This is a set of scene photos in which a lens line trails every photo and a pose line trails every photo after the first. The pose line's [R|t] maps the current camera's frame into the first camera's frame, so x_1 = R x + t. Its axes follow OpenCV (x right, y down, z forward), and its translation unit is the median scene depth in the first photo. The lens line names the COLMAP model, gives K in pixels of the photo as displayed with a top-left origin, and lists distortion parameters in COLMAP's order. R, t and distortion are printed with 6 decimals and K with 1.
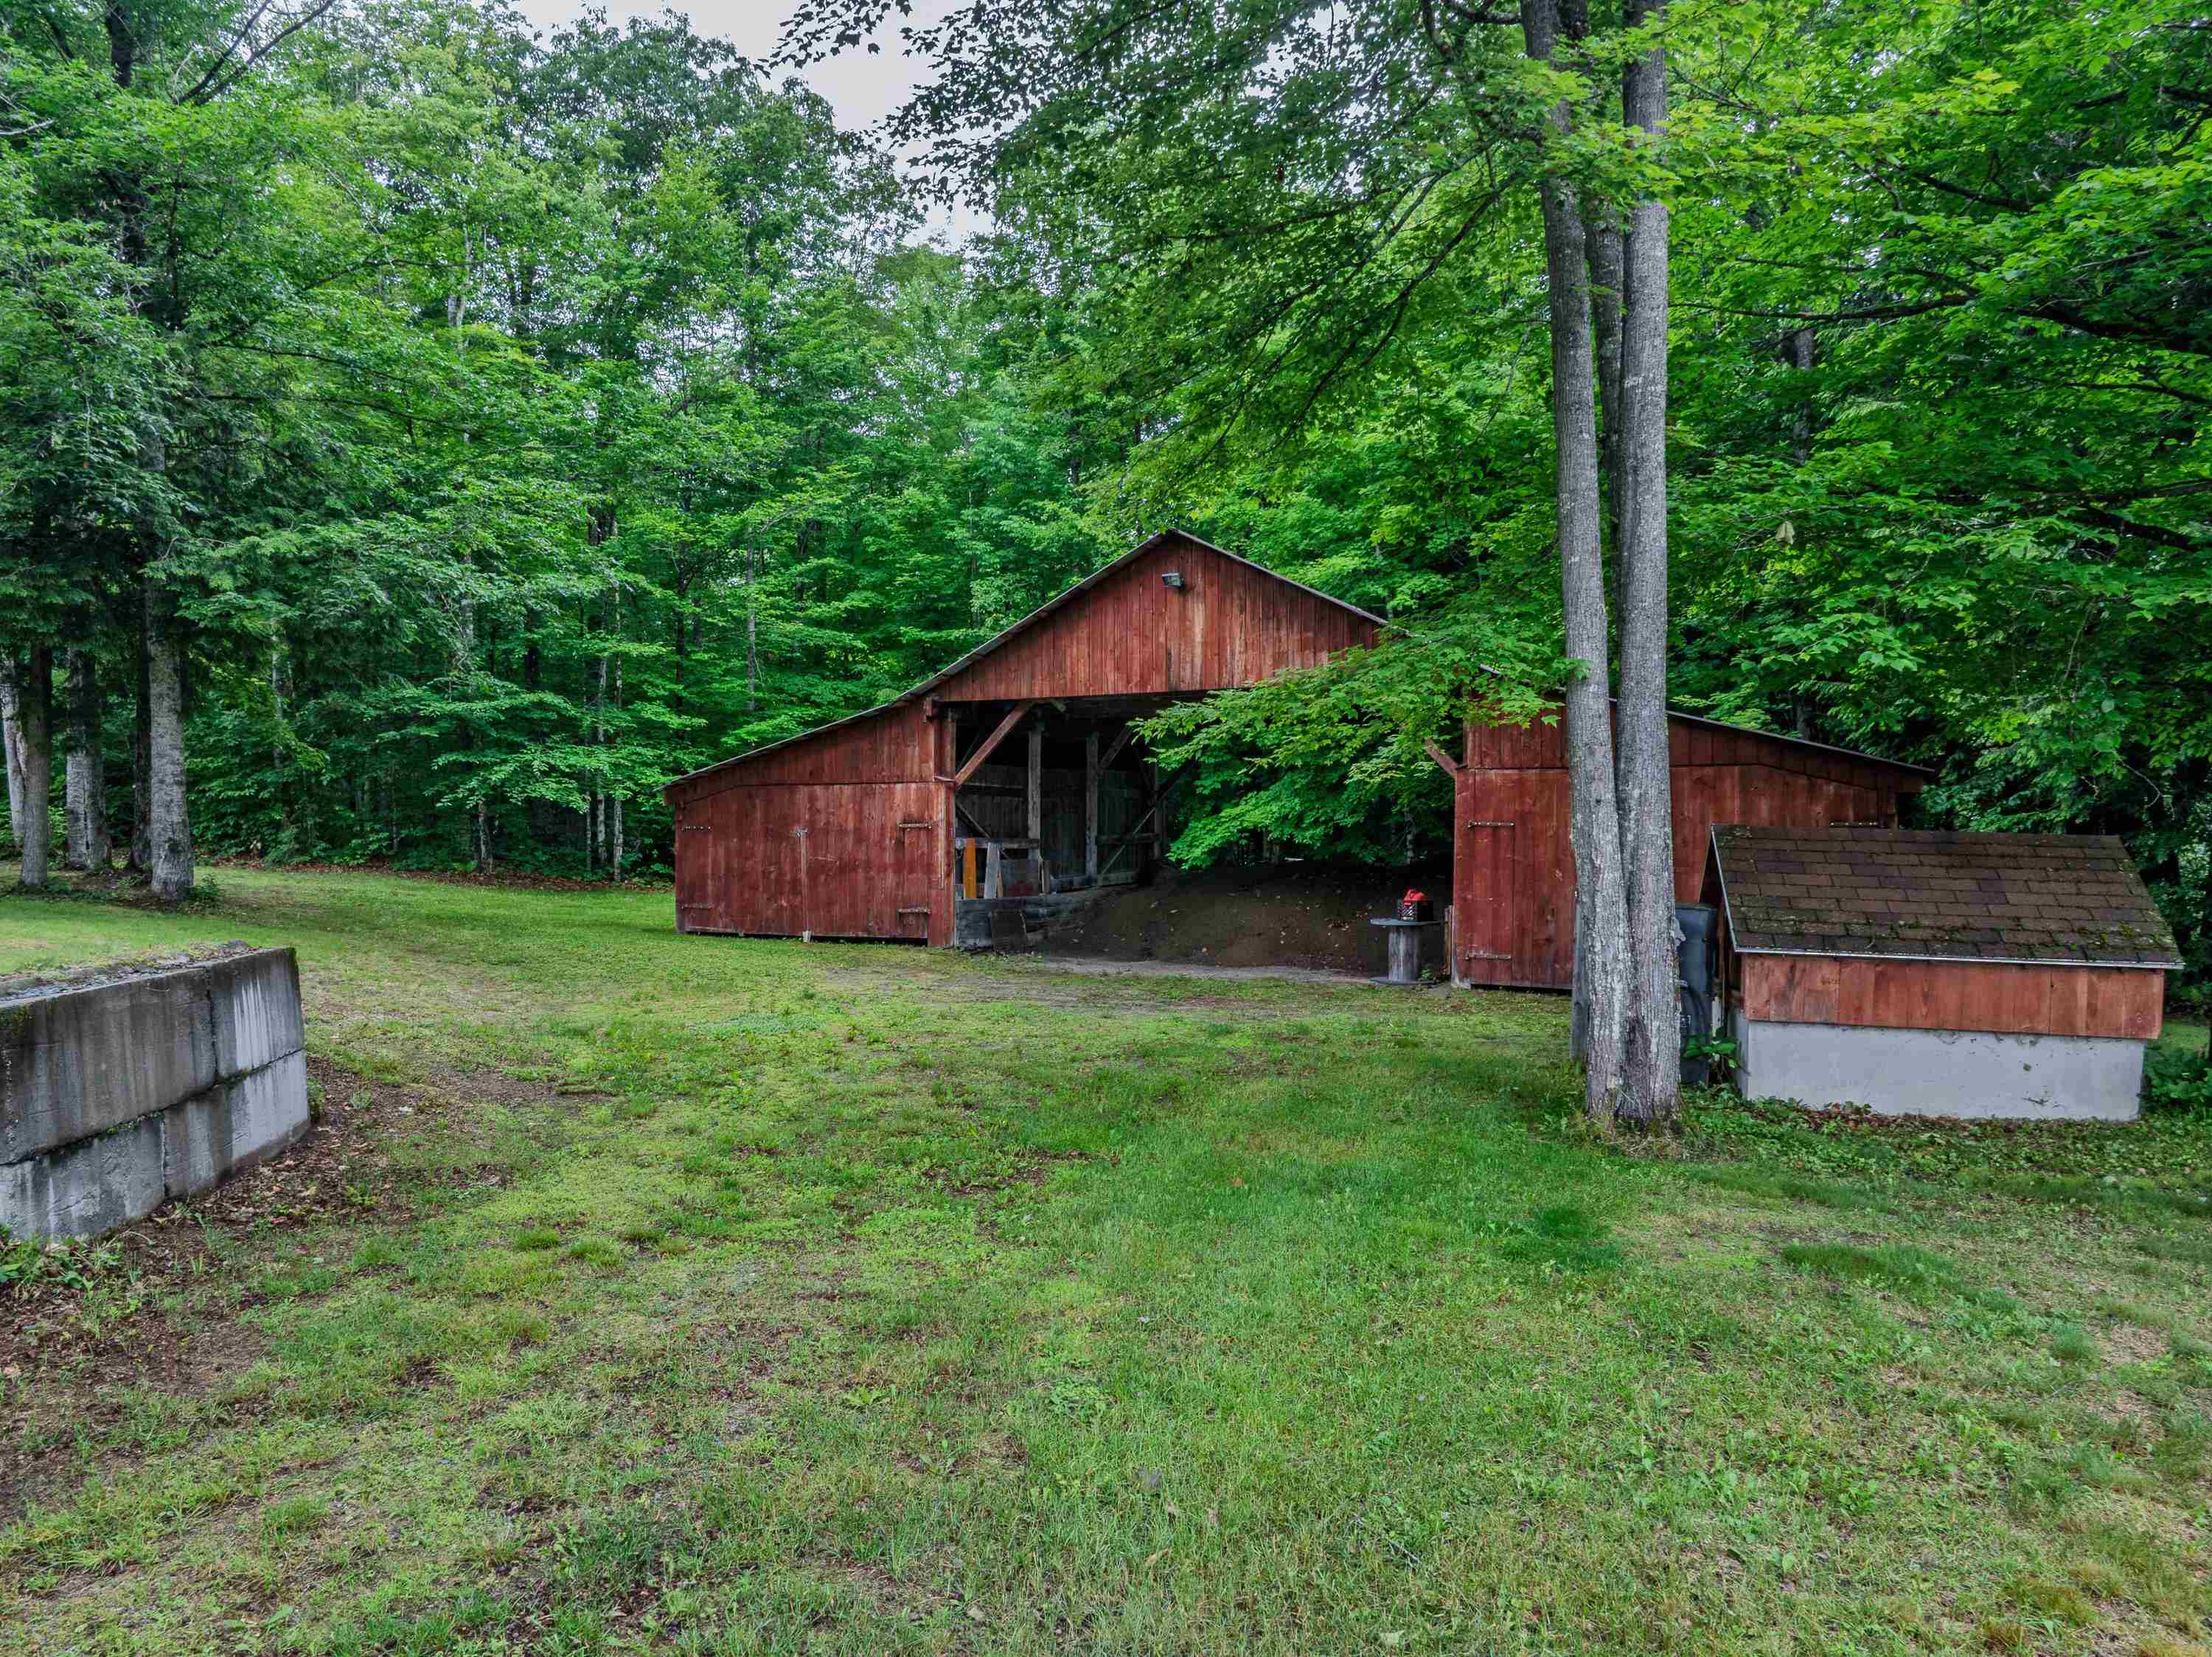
lens RADIAL K [[1562.1, 0, 1103.9], [0, 1562.1, 827.1], [0, 0, 1]] dist [-0.035525, 0.001986]
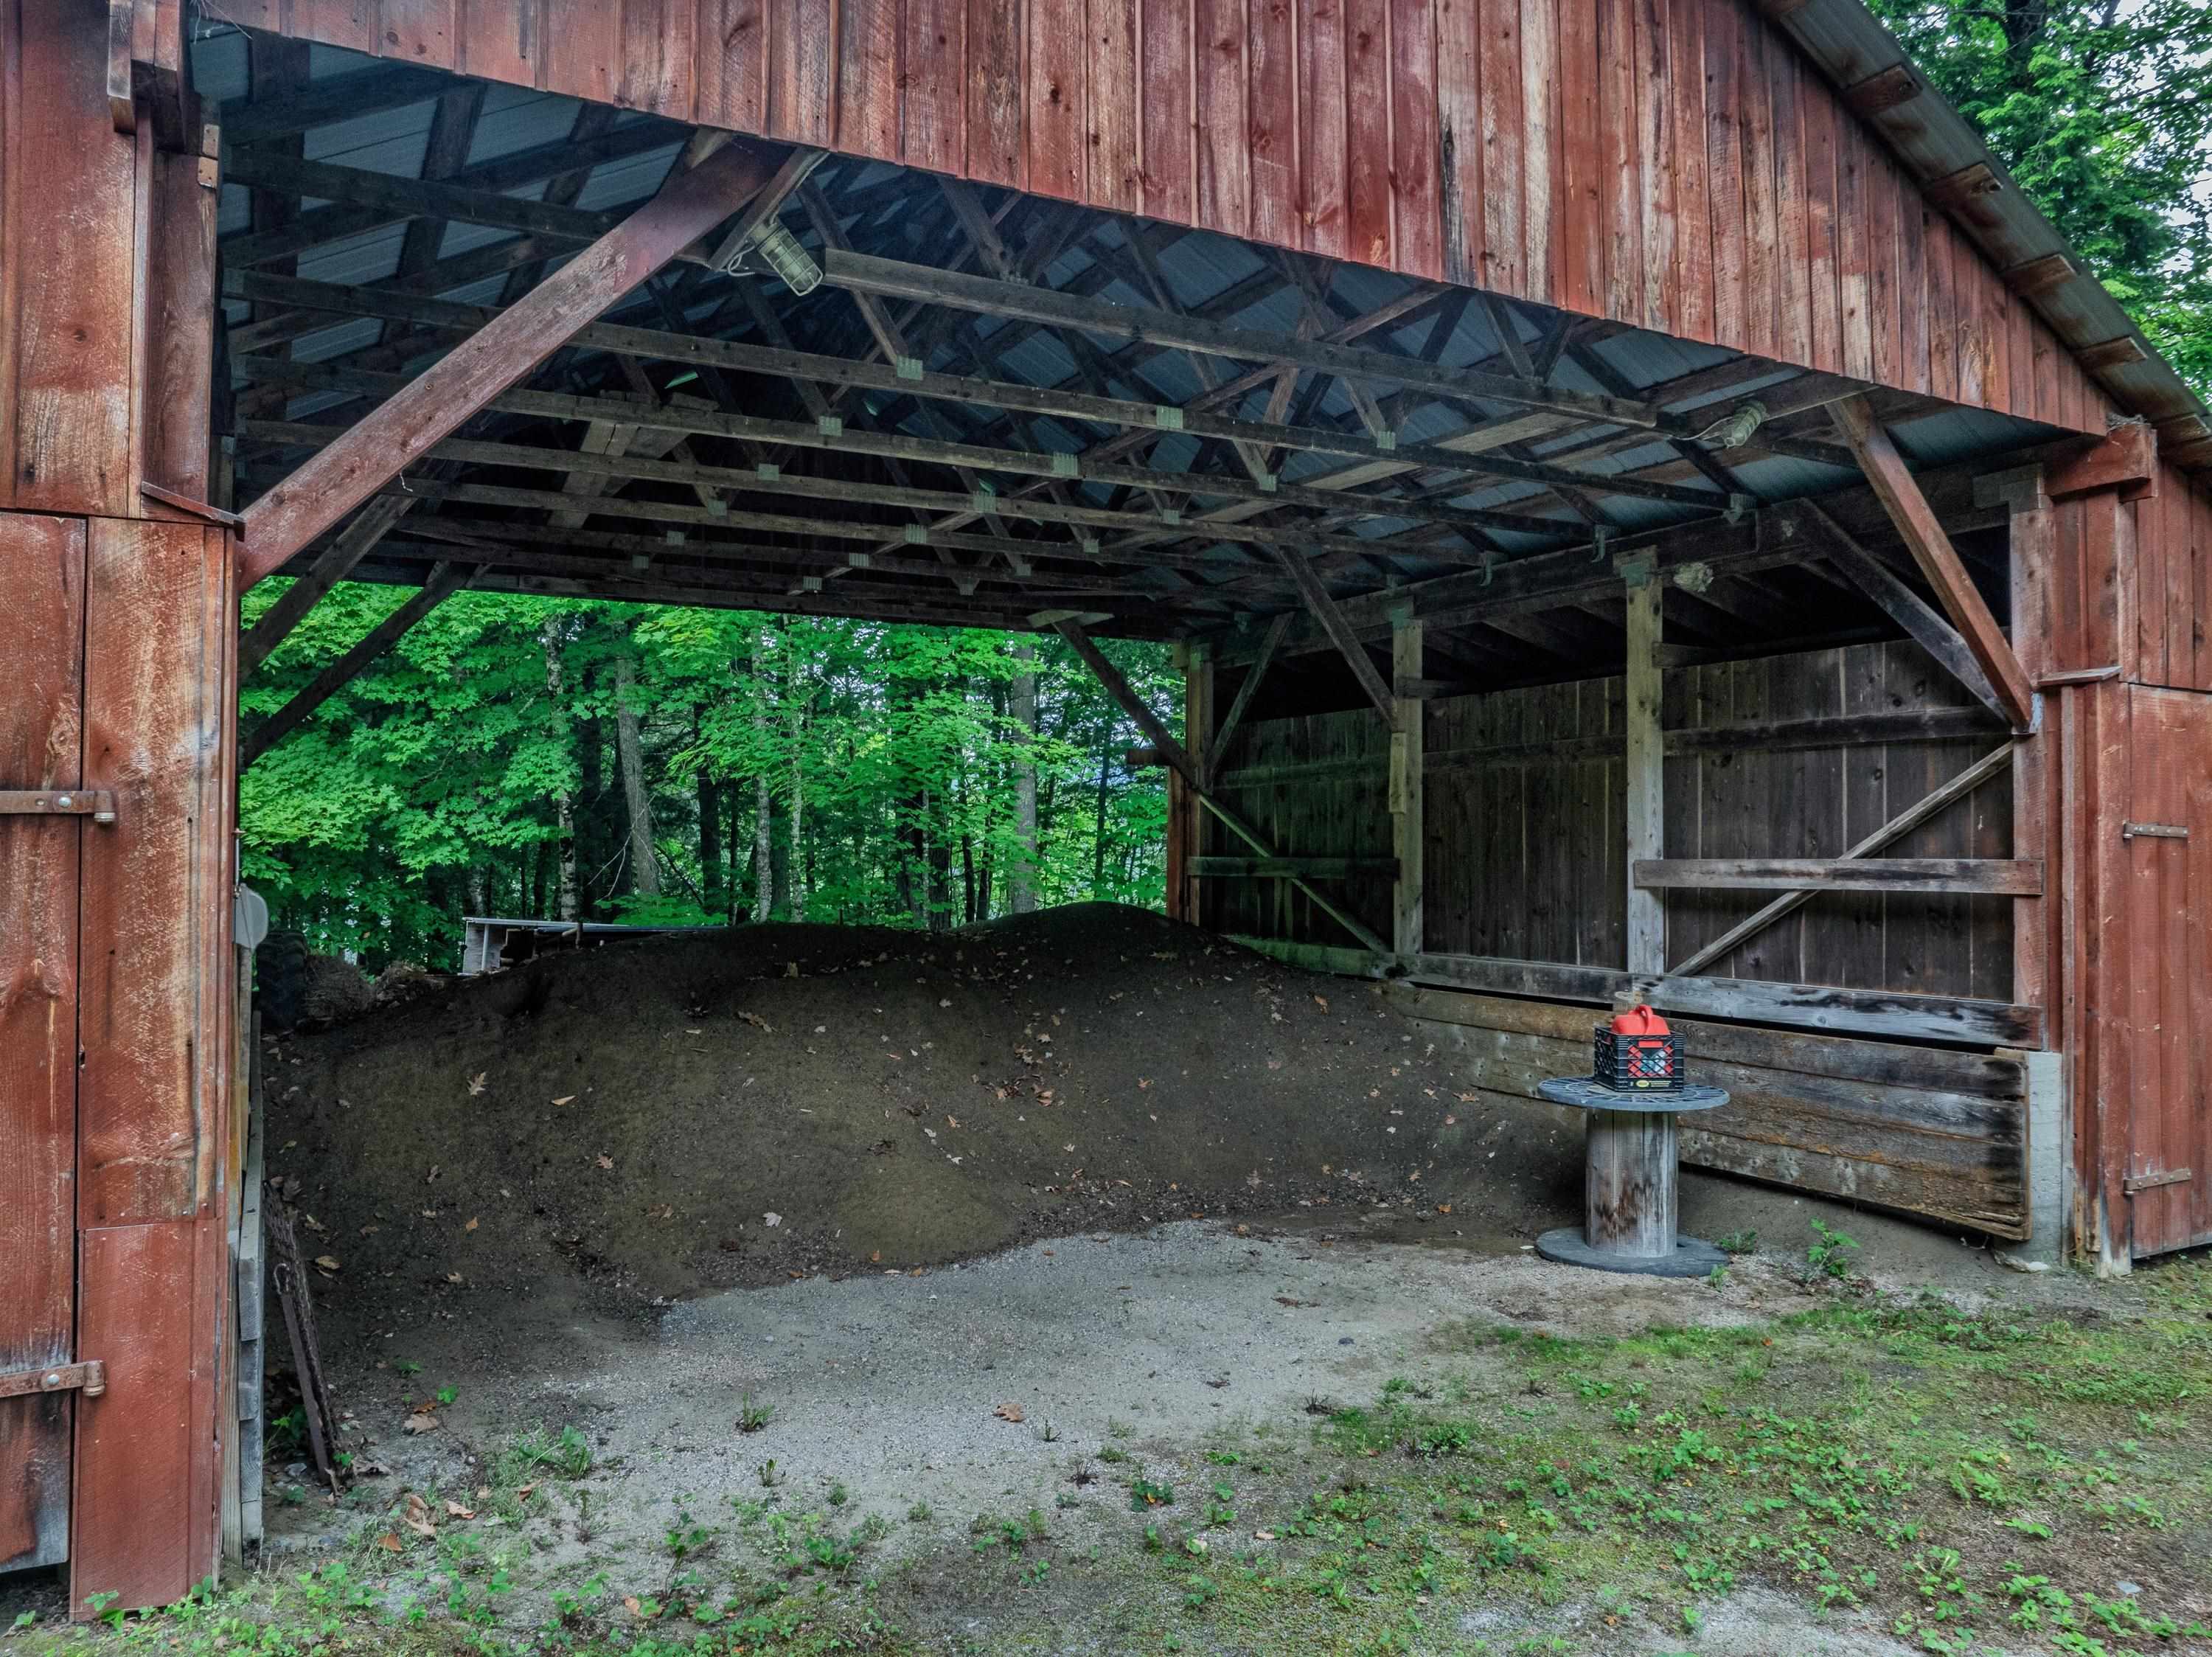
lens RADIAL K [[1562.1, 0, 1107.5], [0, 1562.1, 827.2], [0, 0, 1]] dist [-0.035525, 0.001986]
pose [[0.582661, 0.015845, 0.812561, -0.174646], [0.000216, 0.999807, -0.019652, 0.003959], [-0.812715, 0.011626, 0.582545, 0.833121]]
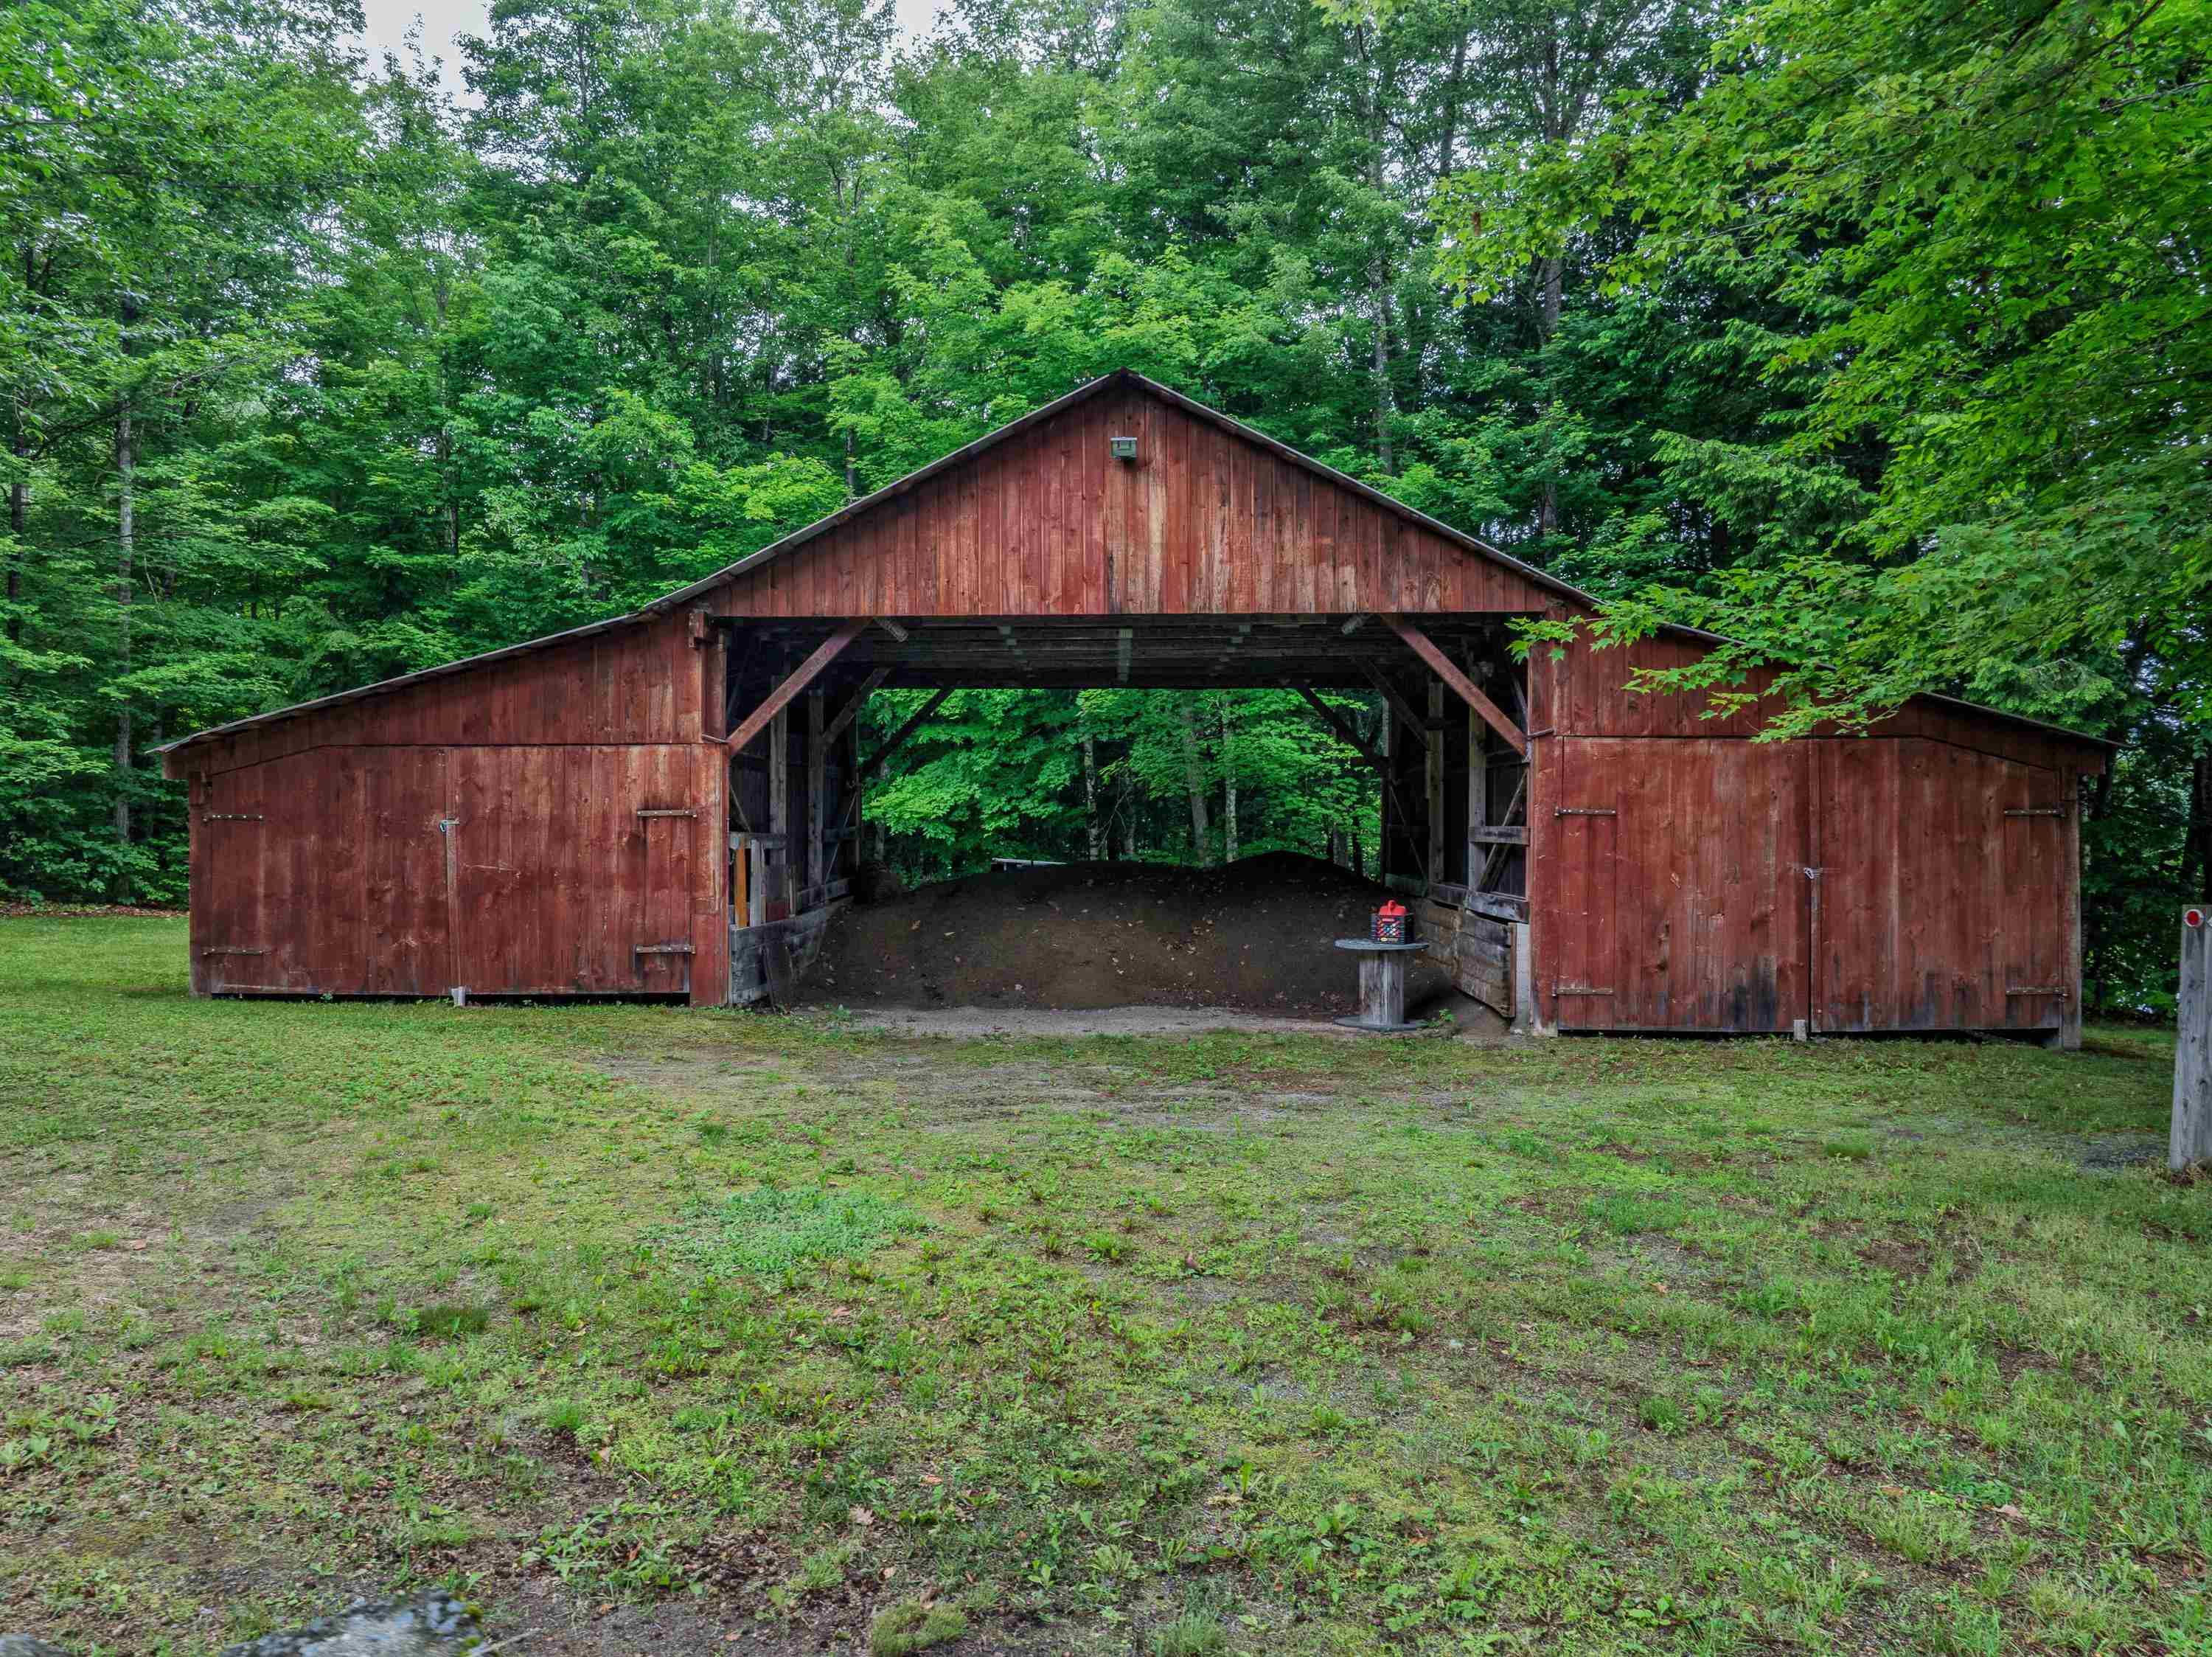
lens RADIAL K [[1562.1, 0, 1105.4], [0, 1562.1, 822.4], [0, 0, 1]] dist [-0.035525, 0.001986]
pose [[0.907163, 0.000305, 0.420779, -0.224640], [-0.000096, 1.000000, -0.000517, 0.003005], [-0.420779, 0.000429, 0.907163, 0.360717]]
